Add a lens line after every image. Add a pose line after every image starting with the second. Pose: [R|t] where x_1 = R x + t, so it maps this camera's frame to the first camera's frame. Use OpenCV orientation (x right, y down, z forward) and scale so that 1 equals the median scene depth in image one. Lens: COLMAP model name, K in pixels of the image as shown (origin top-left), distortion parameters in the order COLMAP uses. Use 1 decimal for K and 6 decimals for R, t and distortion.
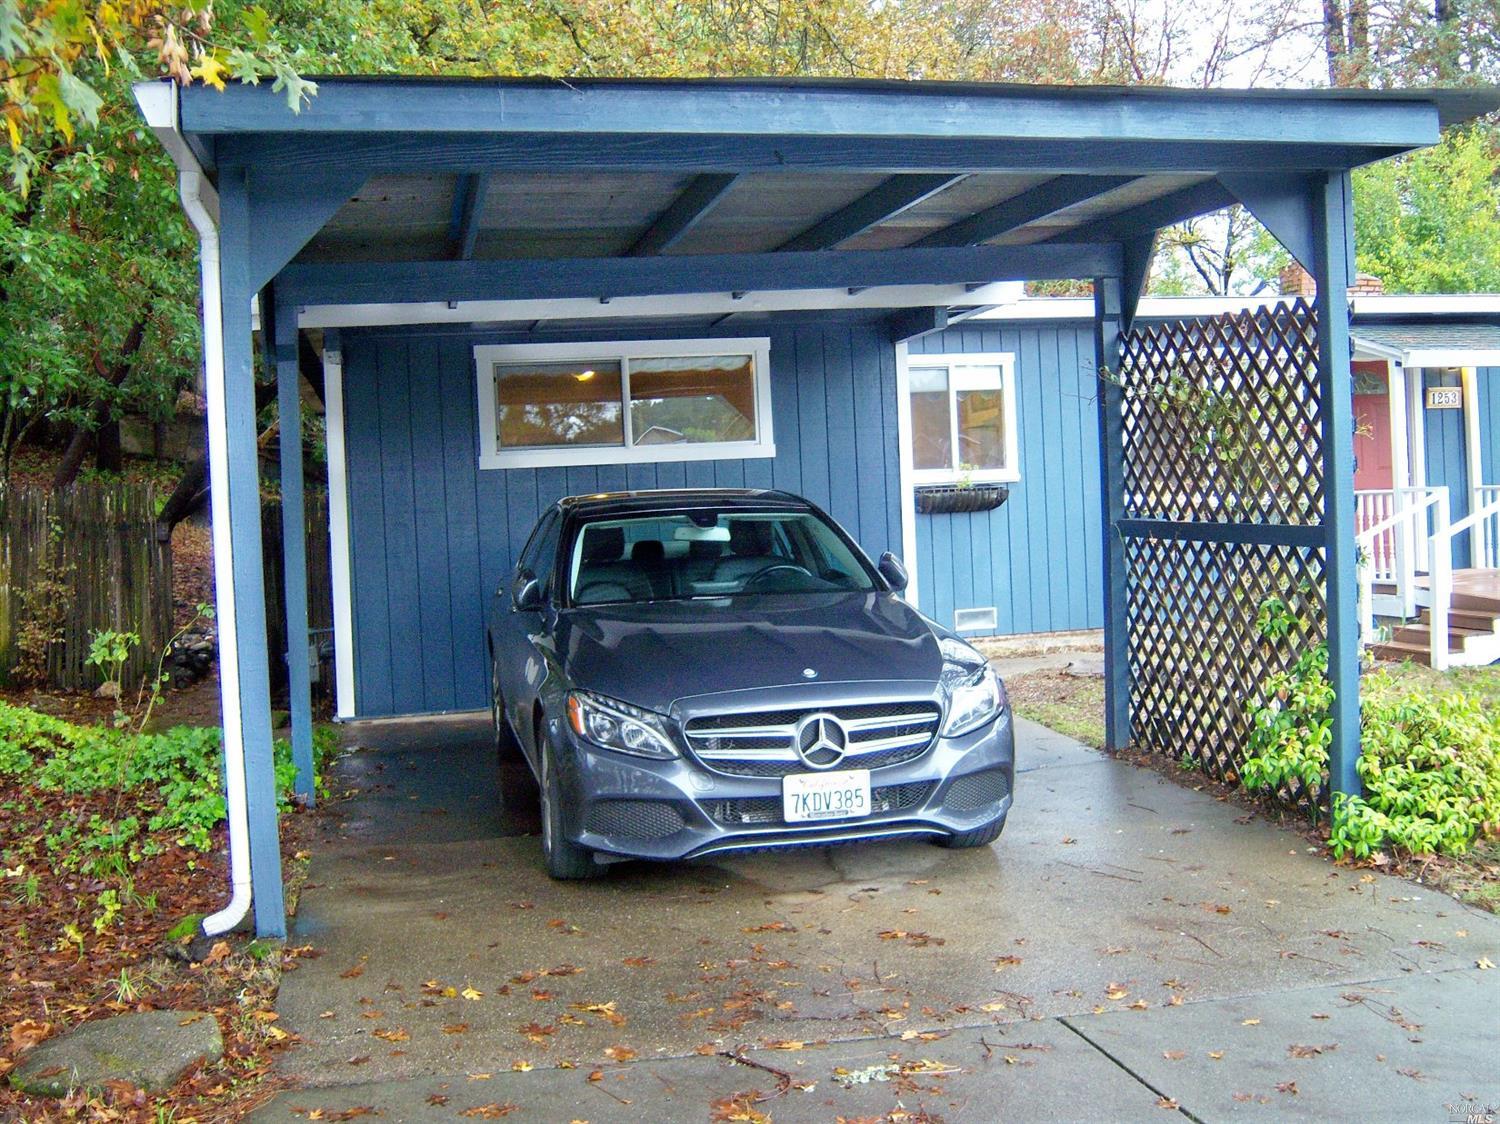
lens RADIAL K [[1608.8, 0, 753.2], [0, 1608.8, 559.5], [0, 0, 1]] dist [-0.078785, 0.000000]
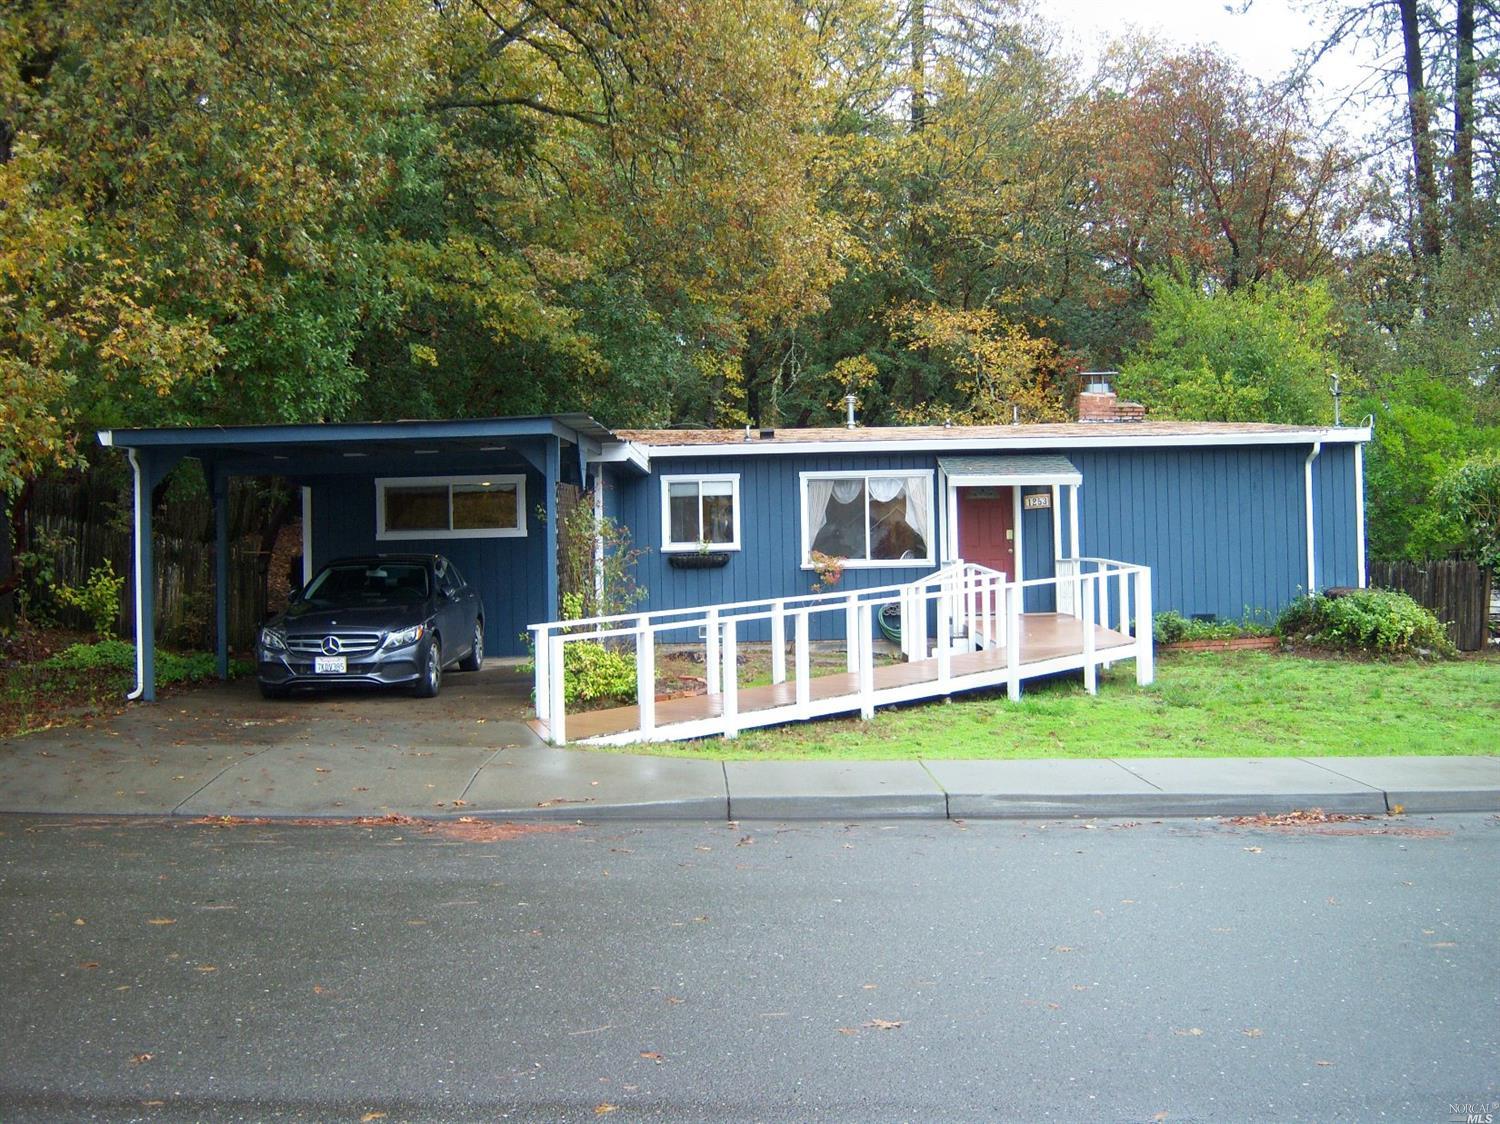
lens RADIAL K [[1608.8, 0, 747.3], [0, 1608.8, 562.1], [0, 0, 1]] dist [-0.078785, 0.000000]
pose [[0.973738, 0.023702, -0.226433, 1.177740], [-0.030228, 0.999220, -0.025397, 0.012127], [0.225654, 0.031575, 0.973696, -1.342215]]
